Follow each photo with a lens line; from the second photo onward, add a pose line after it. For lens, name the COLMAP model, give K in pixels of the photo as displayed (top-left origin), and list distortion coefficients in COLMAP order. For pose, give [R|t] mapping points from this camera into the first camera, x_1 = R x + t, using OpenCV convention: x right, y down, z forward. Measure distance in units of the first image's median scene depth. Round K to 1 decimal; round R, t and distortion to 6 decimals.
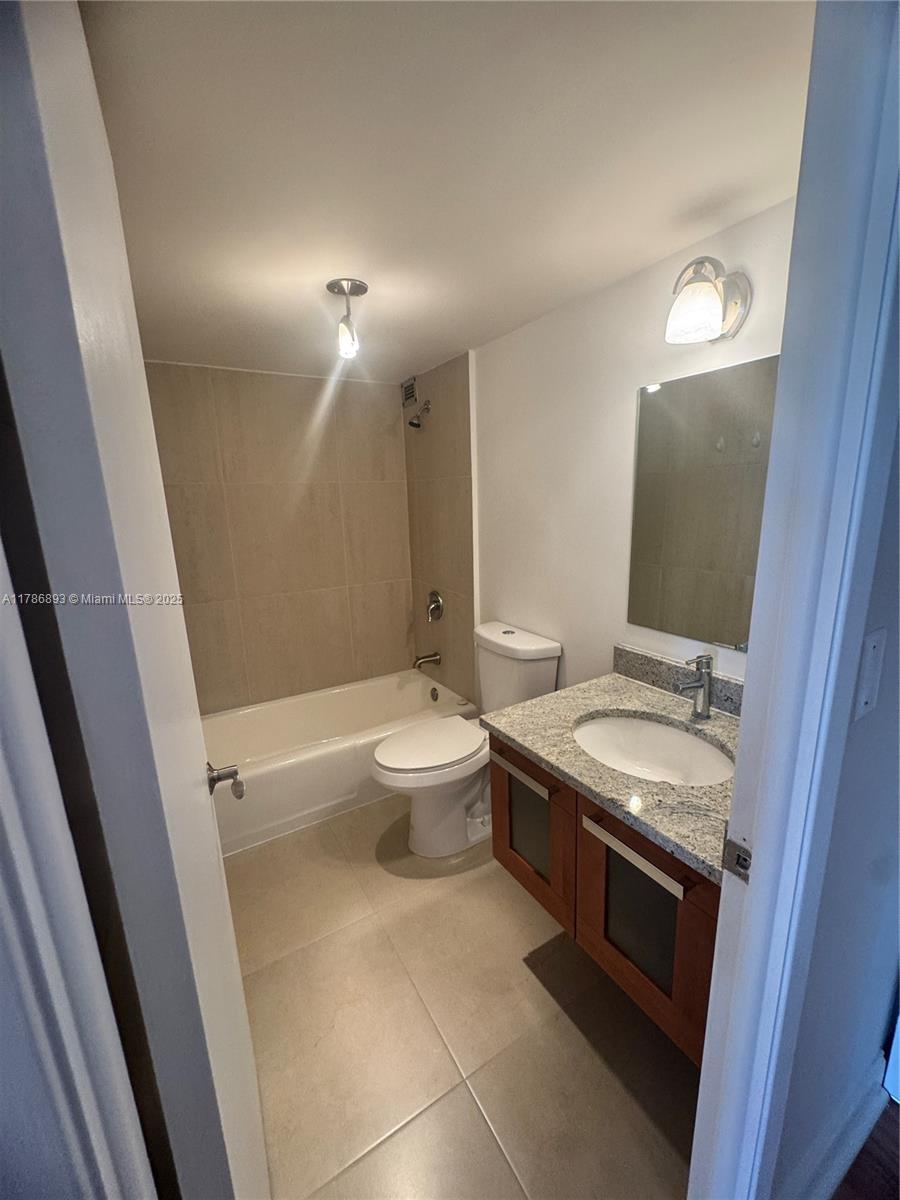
lens RADIAL K [[480.7, 0, 446.9], [0, 480.7, 600.1], [0, 0, 1]] dist [-0.007147, 0.001126]
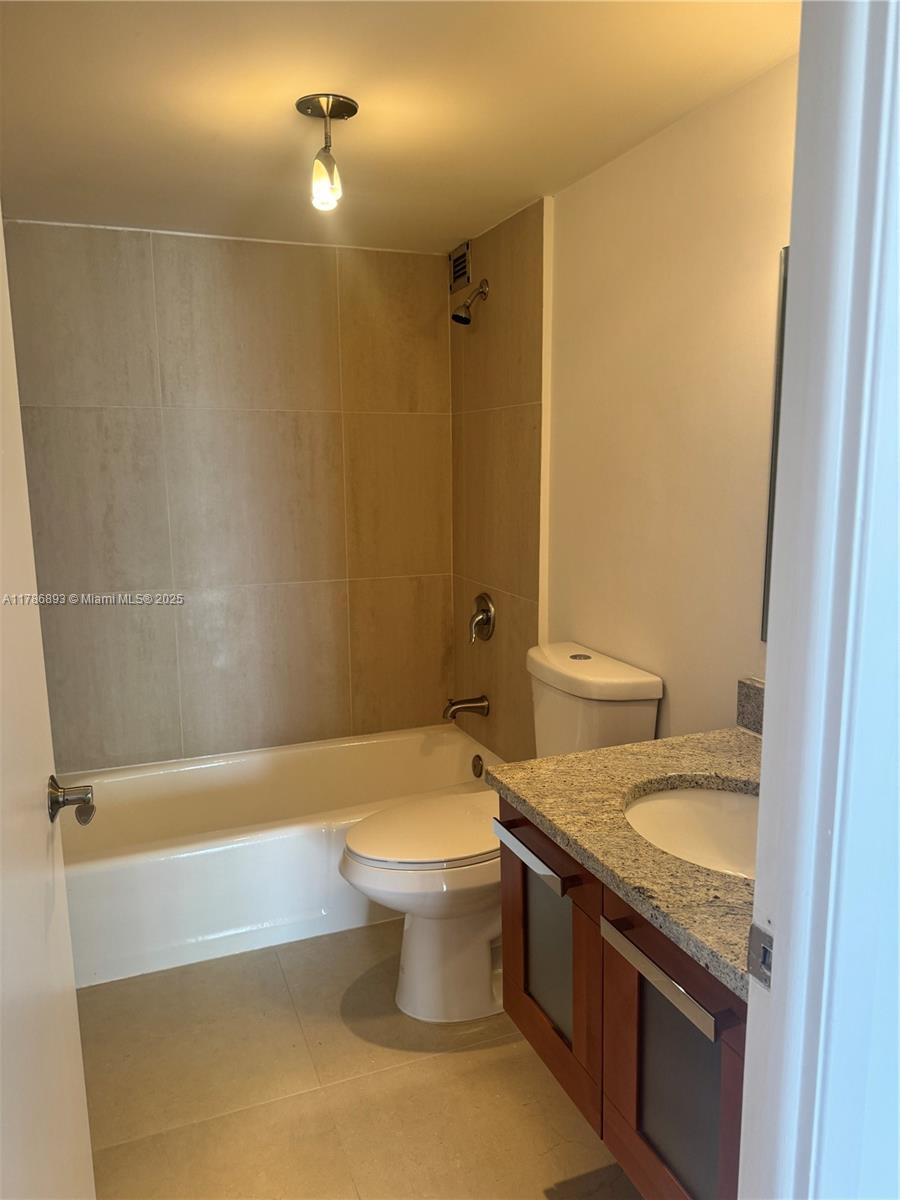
lens RADIAL K [[852.9, 0, 454.8], [0, 852.9, 600.7], [0, 0, 1]] dist [0.031391, -0.027263]
pose [[0.987394, 0.048451, -0.150681, 0.176172], [-0.055515, 0.997530, -0.043031, 0.070081], [0.148224, 0.050854, 0.987645, -0.111503]]
